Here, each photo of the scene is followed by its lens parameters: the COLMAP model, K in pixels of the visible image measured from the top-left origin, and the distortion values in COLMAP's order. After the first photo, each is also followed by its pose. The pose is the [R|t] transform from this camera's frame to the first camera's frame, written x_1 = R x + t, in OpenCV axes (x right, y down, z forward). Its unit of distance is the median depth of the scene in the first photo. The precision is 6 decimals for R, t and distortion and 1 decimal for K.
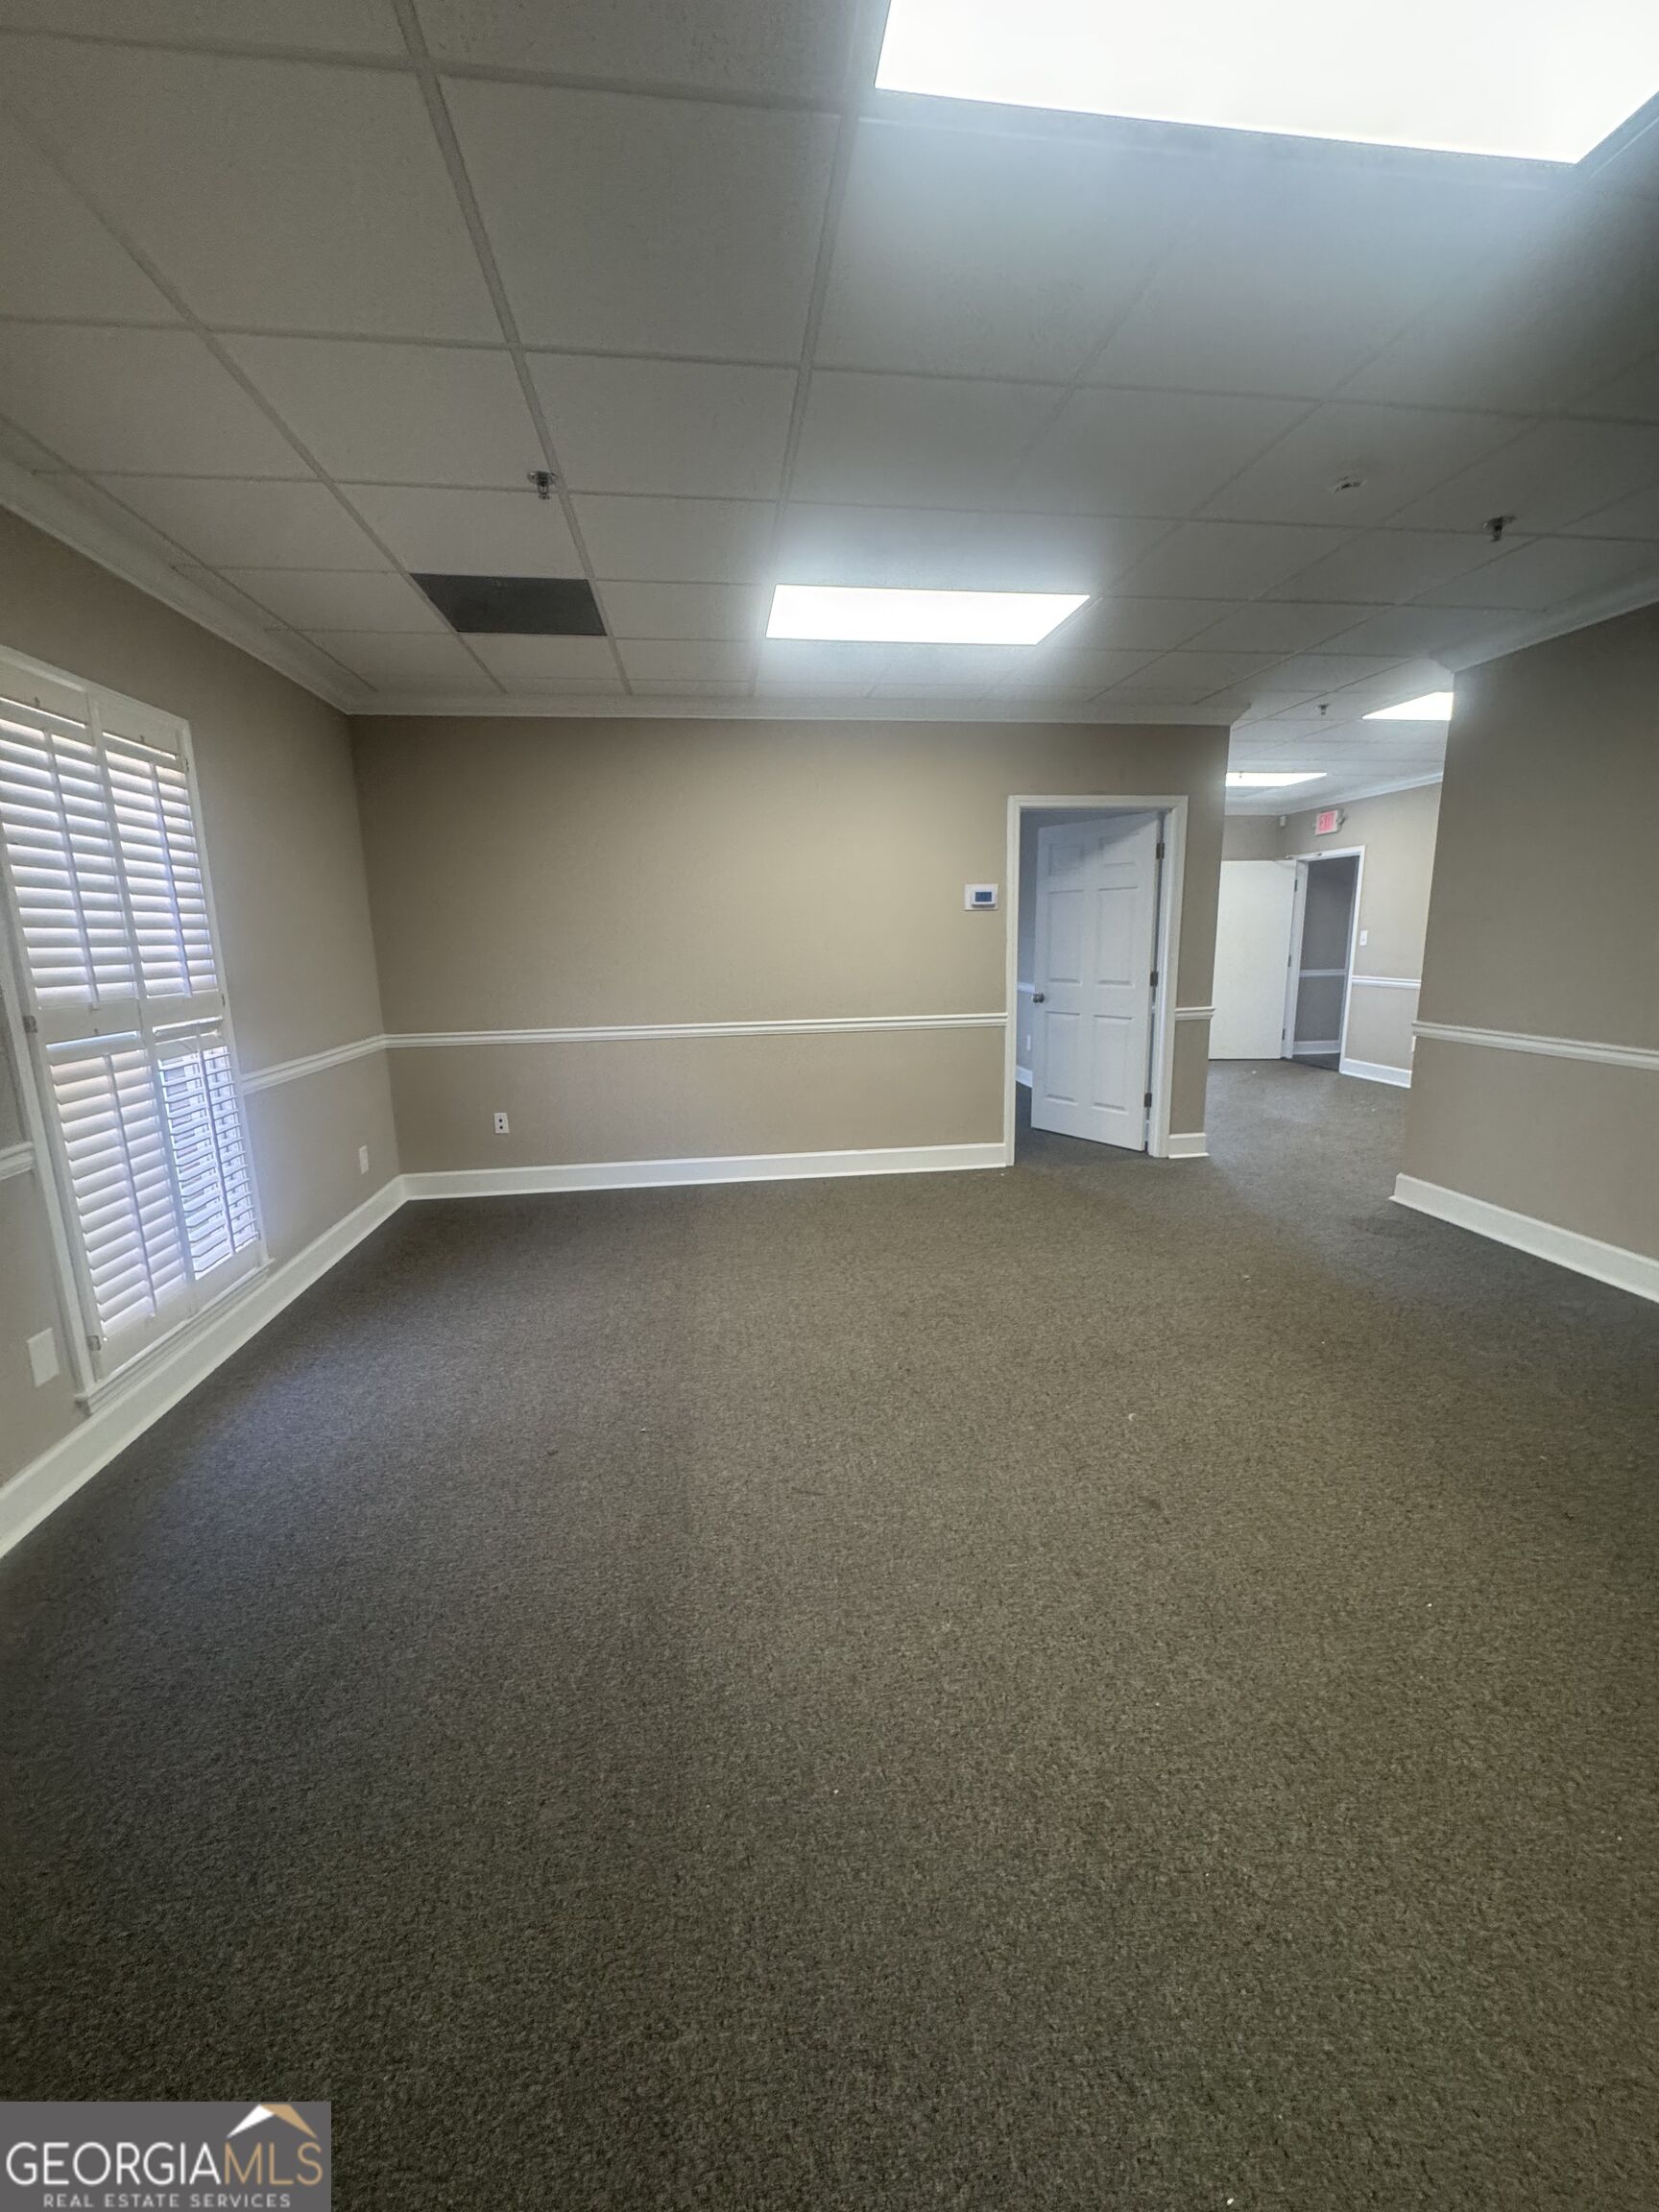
lens RADIAL K [[884.5, 0, 826.8], [0, 884.5, 1106.5], [0, 0, 1]] dist [-0.004369, 0.000779]
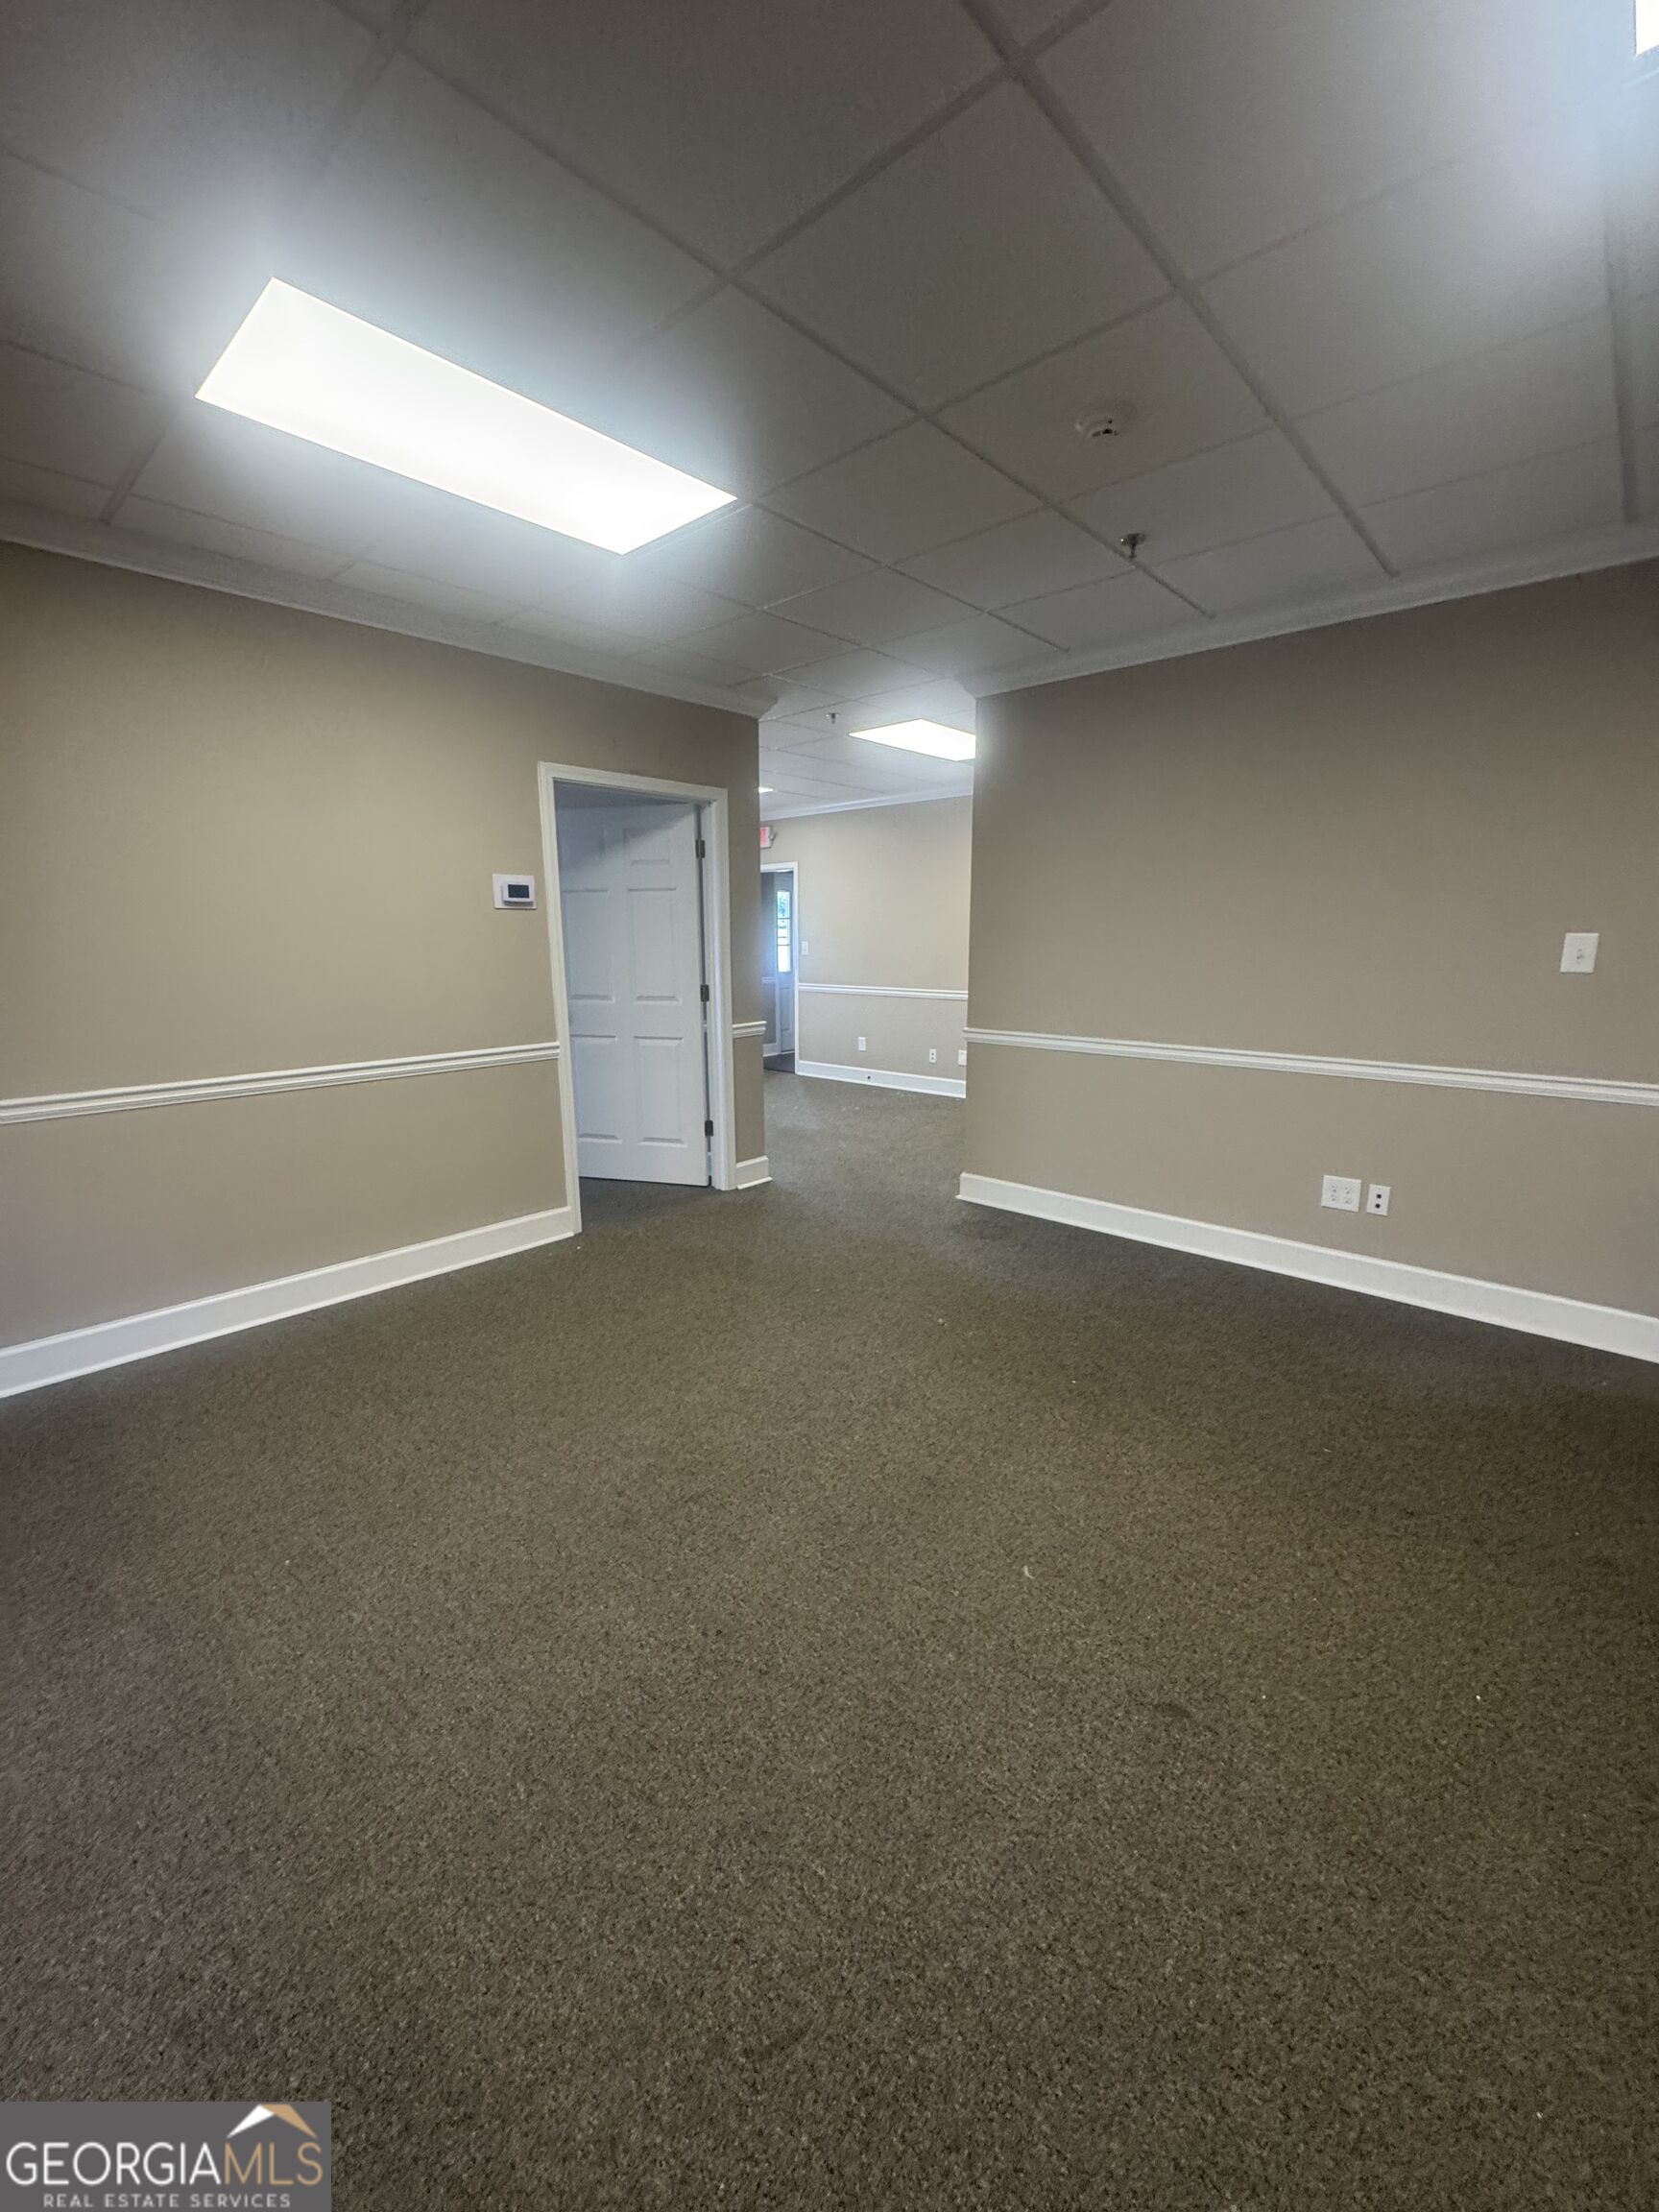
lens RADIAL K [[884.5, 0, 826.8], [0, 884.5, 1106.5], [0, 0, 1]] dist [-0.004369, 0.000779]
pose [[0.766924, -0.107450, 0.632679, -0.121540], [0.113129, 0.993080, 0.031525, -0.049789], [-0.631688, 0.047396, 0.773772, 0.264684]]
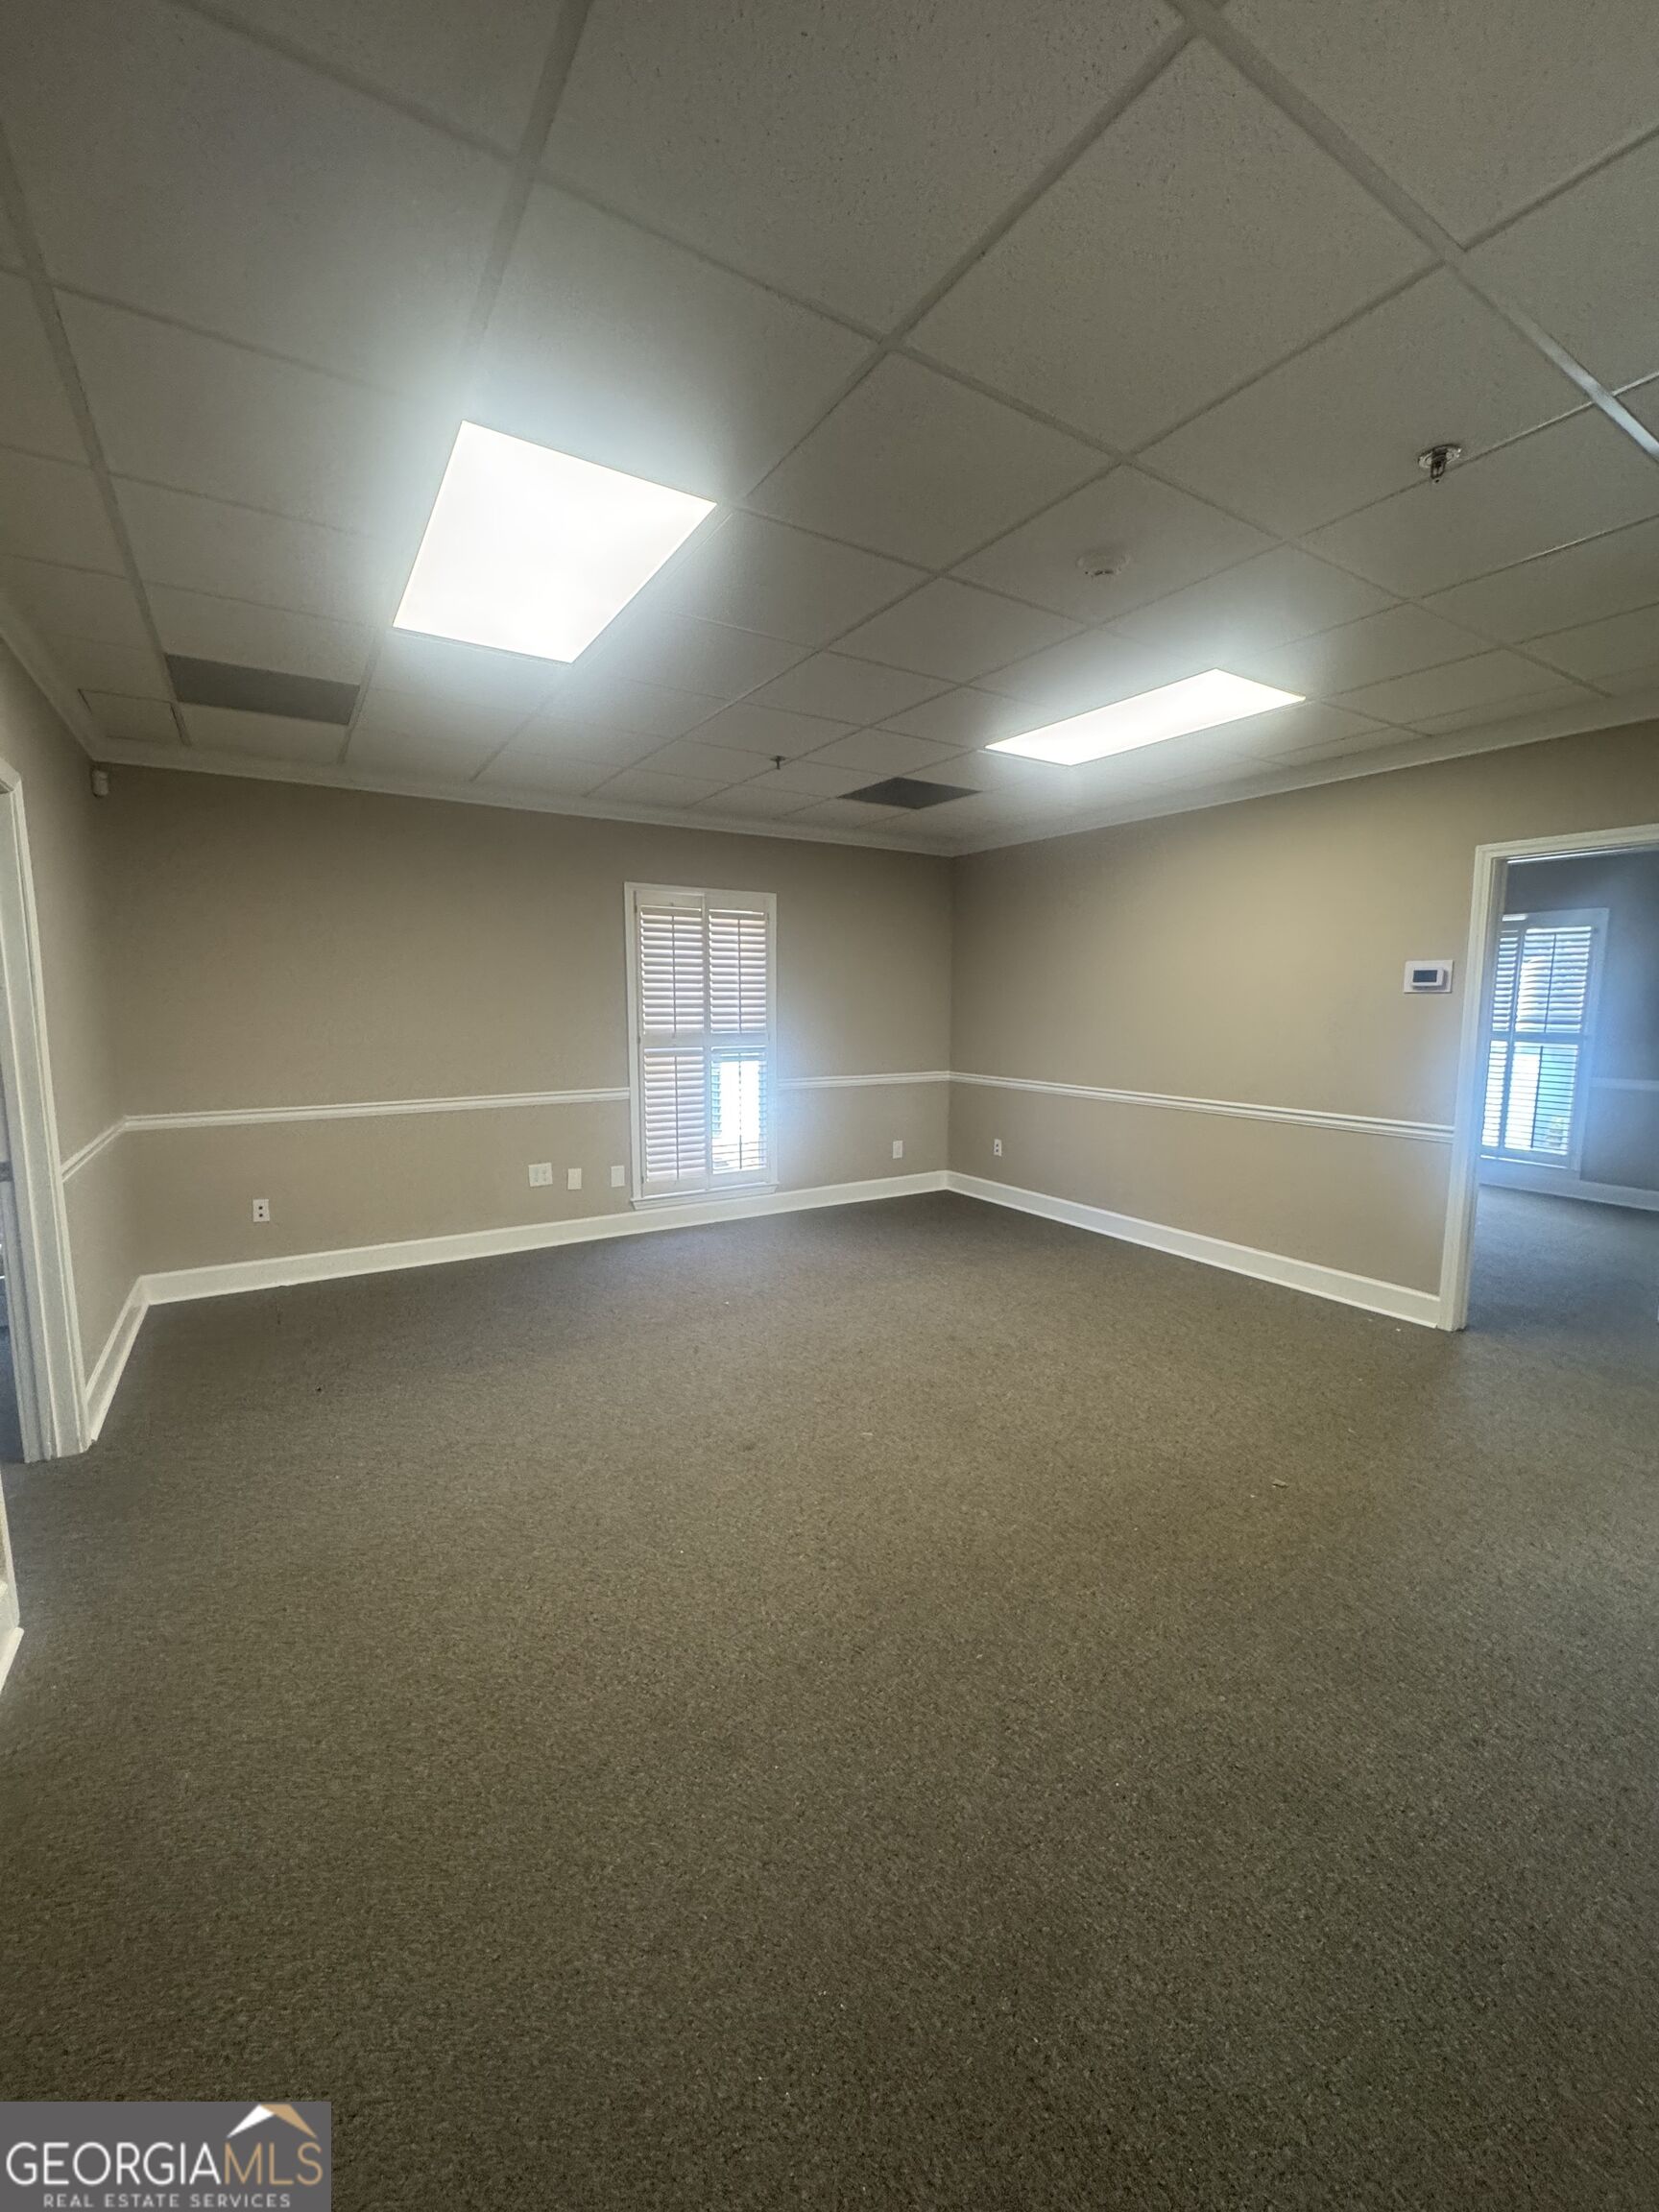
lens RADIAL K [[884.5, 0, 826.8], [0, 884.5, 1106.5], [0, 0, 1]] dist [-0.004369, 0.000779]
pose [[0.415712, 0.133457, -0.899651, 0.699589], [-0.187562, 0.980492, 0.058780, -0.070739], [0.889946, 0.144305, 0.432634, 0.203697]]
